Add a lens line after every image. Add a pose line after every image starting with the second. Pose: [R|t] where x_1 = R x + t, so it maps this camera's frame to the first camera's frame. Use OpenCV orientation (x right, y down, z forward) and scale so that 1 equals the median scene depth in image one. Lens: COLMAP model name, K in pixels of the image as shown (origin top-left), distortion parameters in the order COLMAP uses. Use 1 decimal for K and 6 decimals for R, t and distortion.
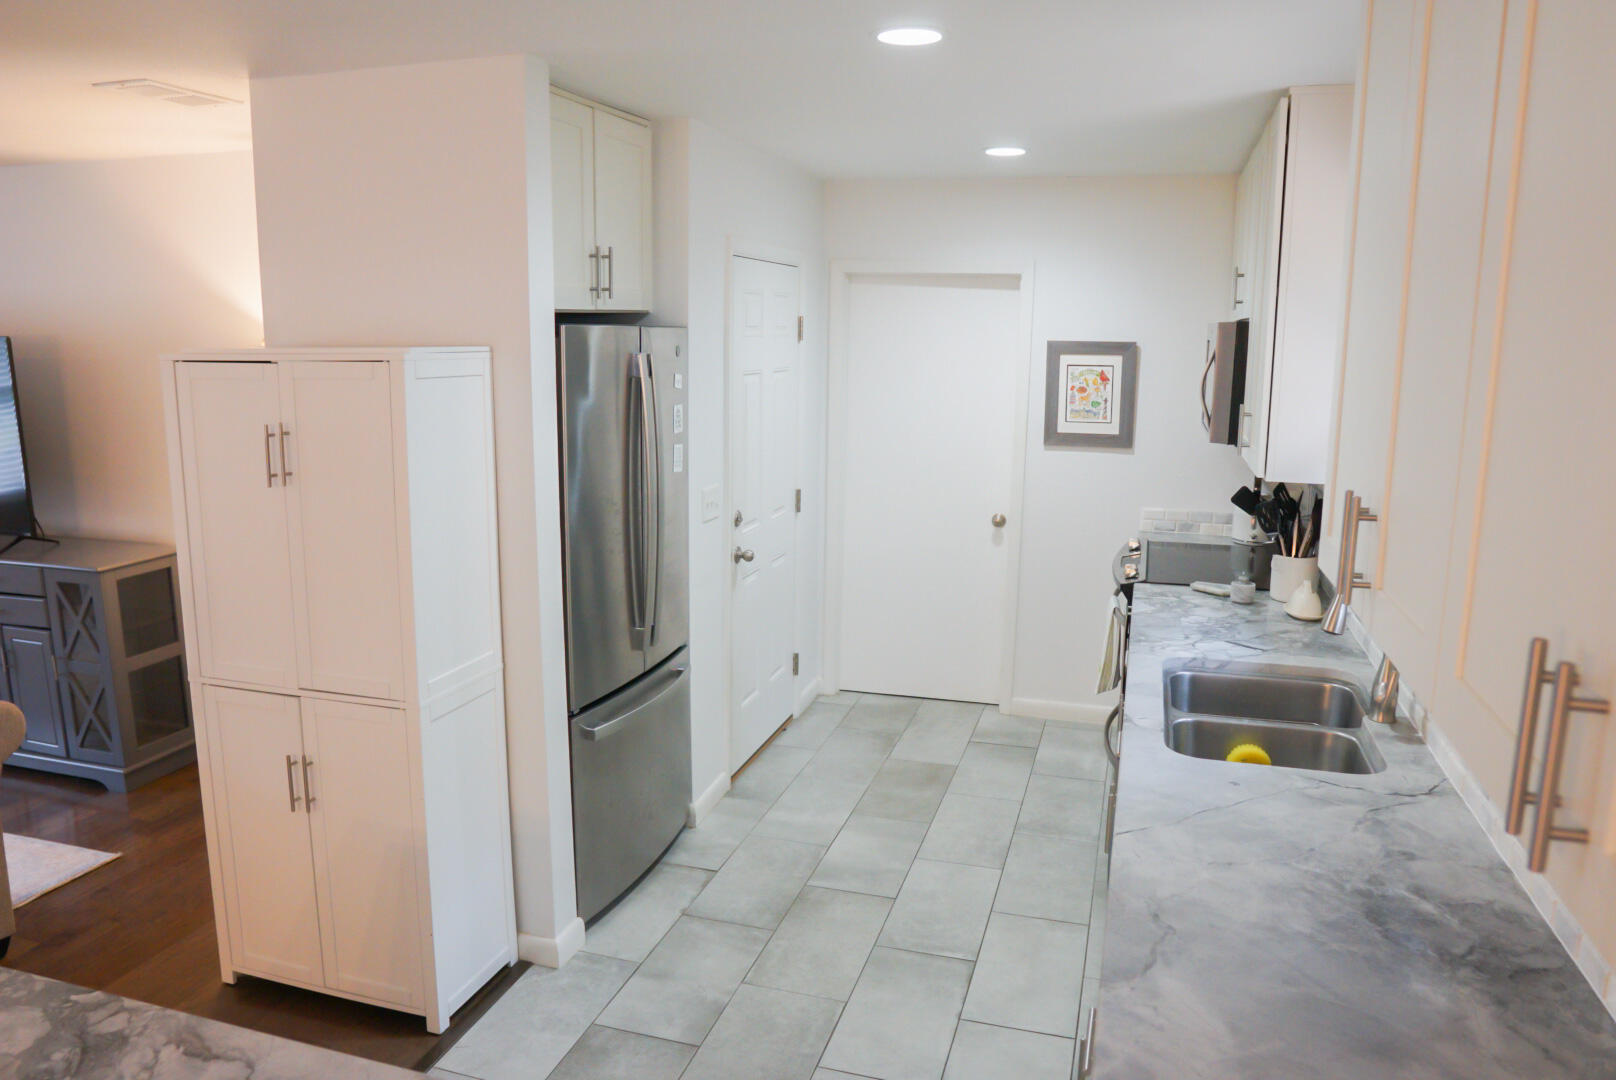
lens RADIAL K [[1132.0, 0, 803.6], [0, 1132.0, 540.8], [0, 0, 1]] dist [-0.100163, 0.058615]
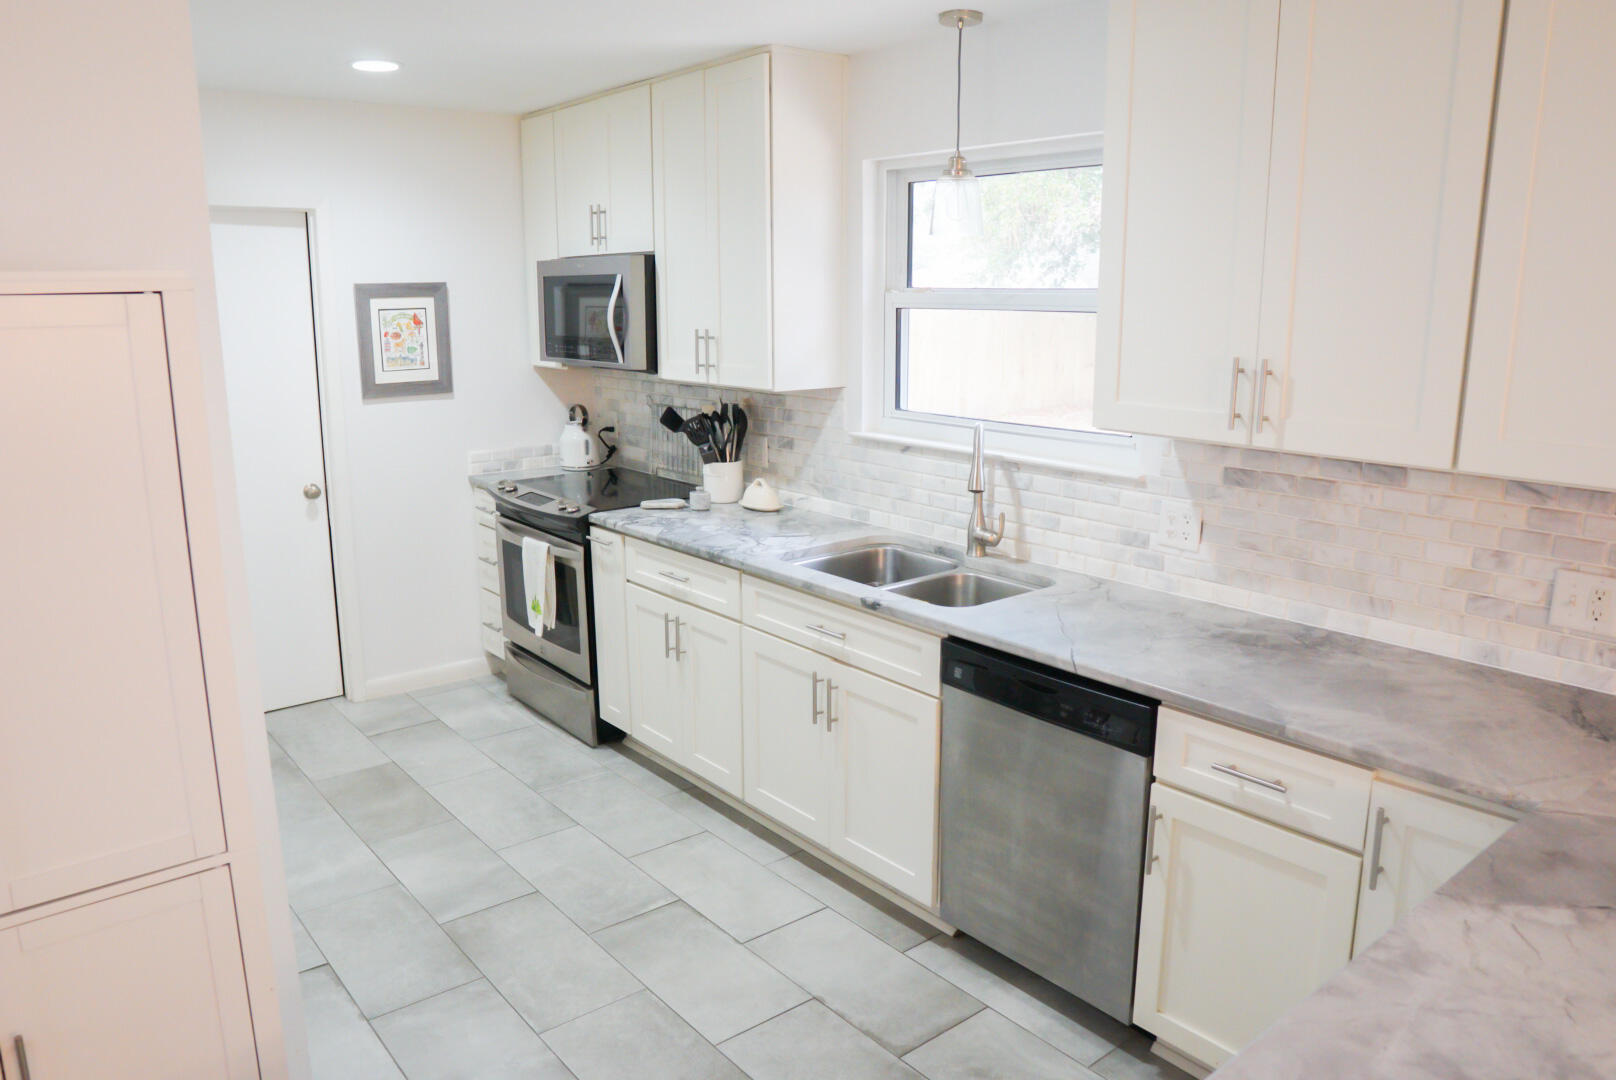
lens RADIAL K [[1132.0, 0, 797.2], [0, 1132.0, 538.1], [0, 0, 1]] dist [-0.100163, 0.058615]
pose [[0.561346, -0.190005, 0.805474, -0.452047], [0.160783, 0.979781, 0.119071, -0.034870], [-0.811813, 0.062667, 0.580545, 0.267119]]
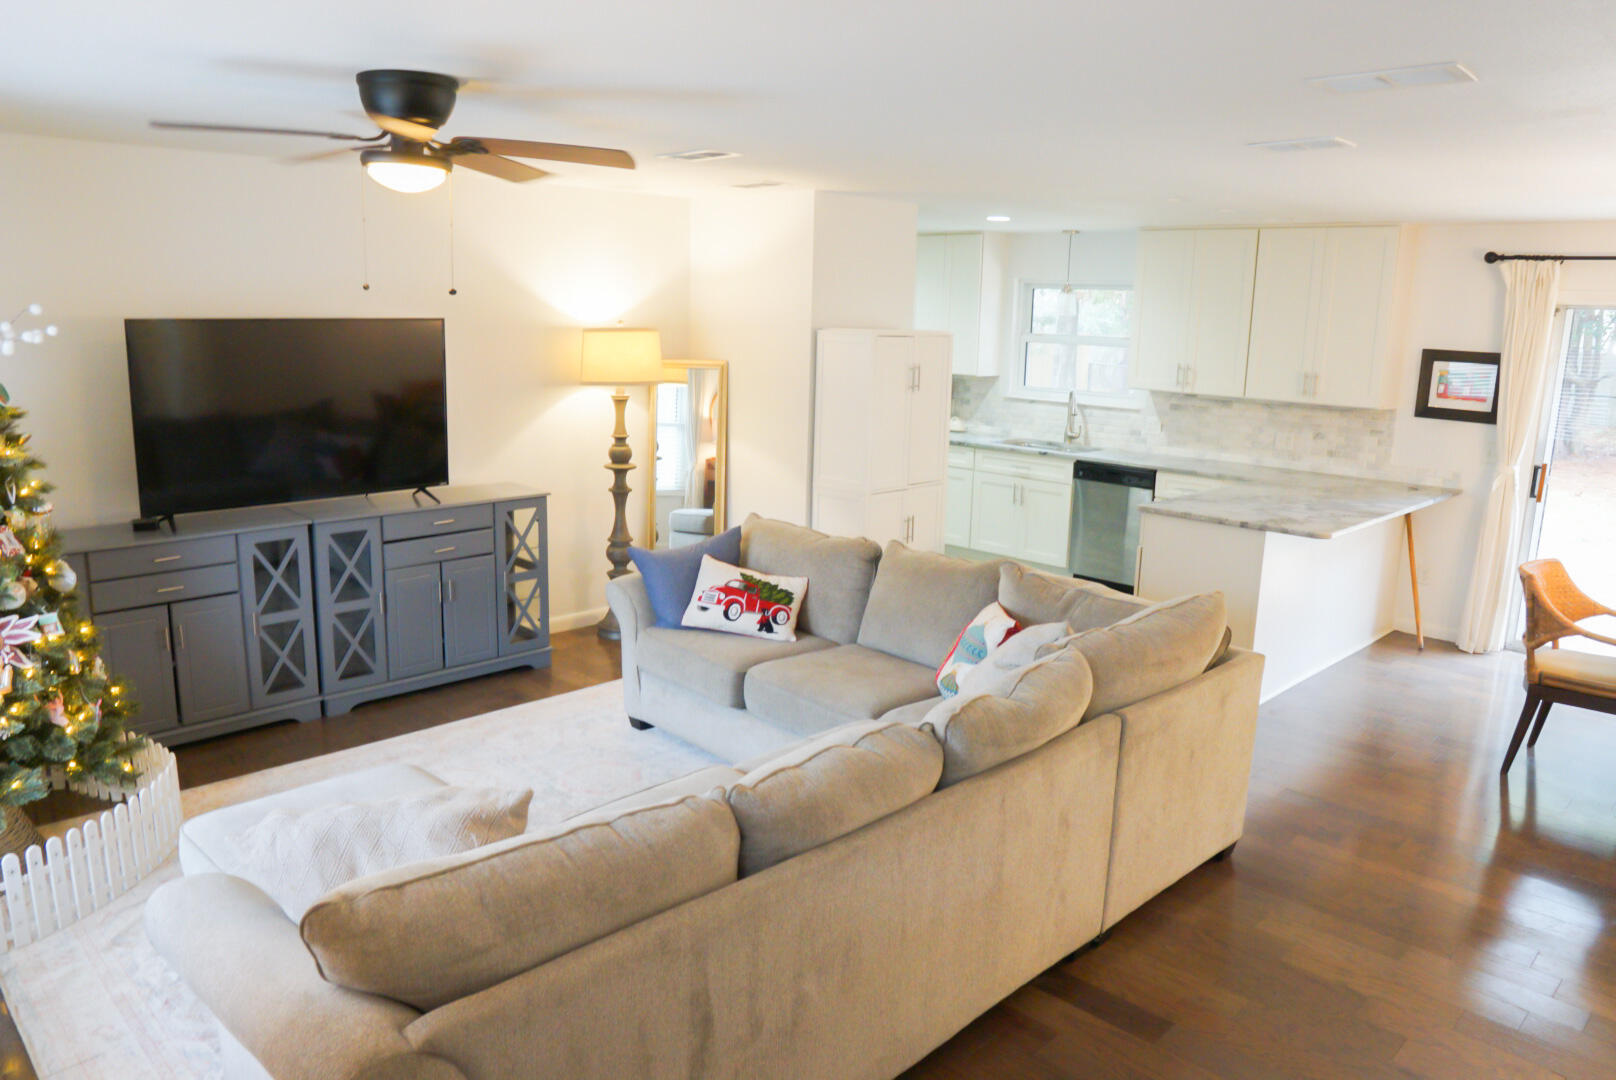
lens RADIAL K [[1132.0, 0, 799.0], [0, 1132.0, 538.4], [0, 0, 1]] dist [-0.100163, 0.058615]
pose [[0.467361, -0.171433, 0.867286, -1.840410], [0.141071, 0.982910, 0.118268, -0.043954], [-0.872739, 0.067075, 0.483558, 0.080190]]
